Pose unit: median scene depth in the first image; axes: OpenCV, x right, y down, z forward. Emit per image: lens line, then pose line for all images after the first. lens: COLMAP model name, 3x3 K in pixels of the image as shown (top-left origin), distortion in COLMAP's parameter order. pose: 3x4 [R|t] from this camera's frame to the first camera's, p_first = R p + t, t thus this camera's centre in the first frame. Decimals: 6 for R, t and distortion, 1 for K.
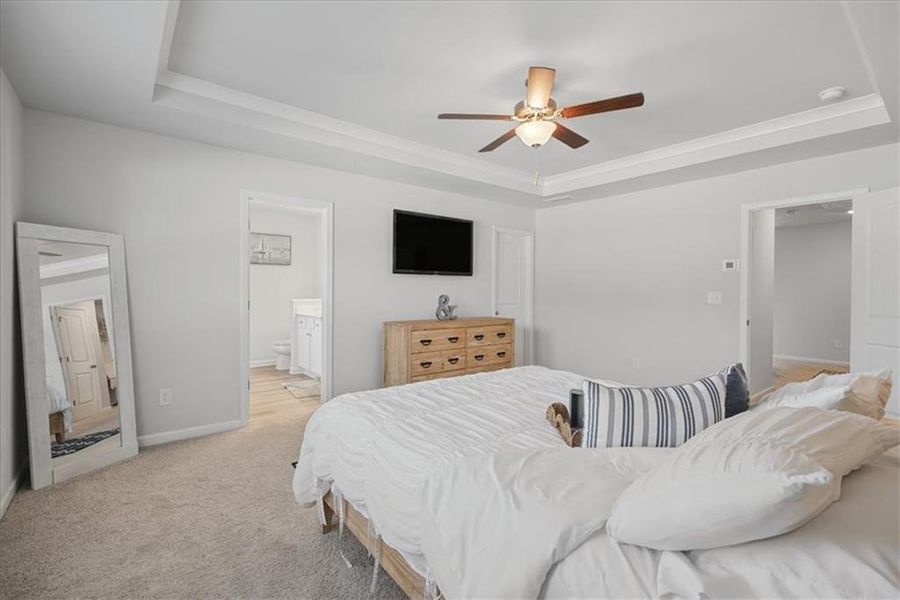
lens RADIAL K [[404.4, 0, 451.9], [0, 404.4, 295.1], [0, 0, 1]] dist [0.001434, 0.001026]
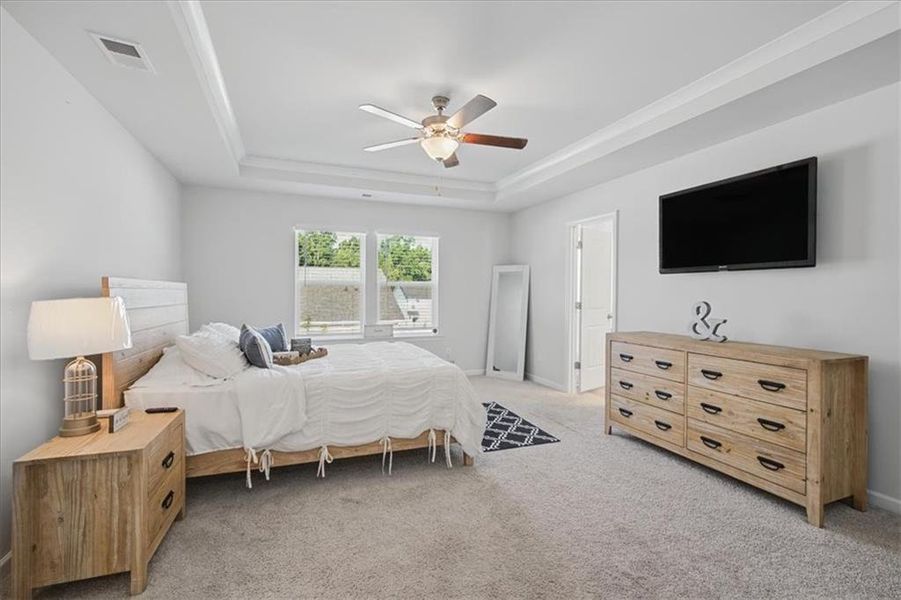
lens RADIAL K [[404.8, 0, 452.4], [0, 404.8, 295.1], [0, 0, 1]] dist [0.001434, 0.001026]
pose [[-0.285554, -0.001001, -0.958362, 0.816481], [-0.017977, 0.999829, 0.004313, -0.007651], [0.958194, 0.018460, -0.285523, 0.888845]]
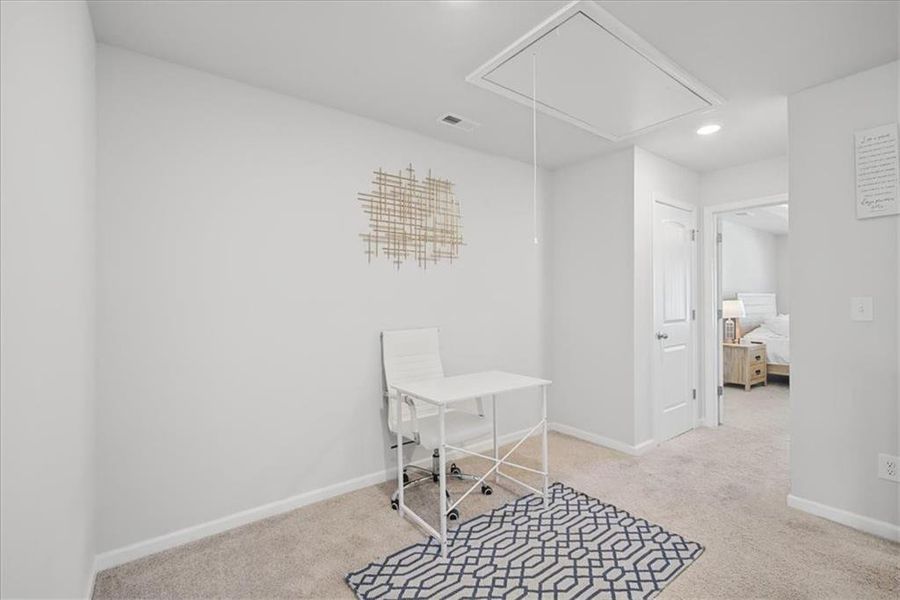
lens RADIAL K [[404.4, 0, 451.9], [0, 404.4, 295.1], [0, 0, 1]] dist [0.001434, 0.001026]
pose [[-0.999293, 0.003428, 0.037441, 1.427788], [0.003579, 0.999986, 0.003945, -0.022923], [-0.037427, 0.004076, -0.999291, 1.830476]]
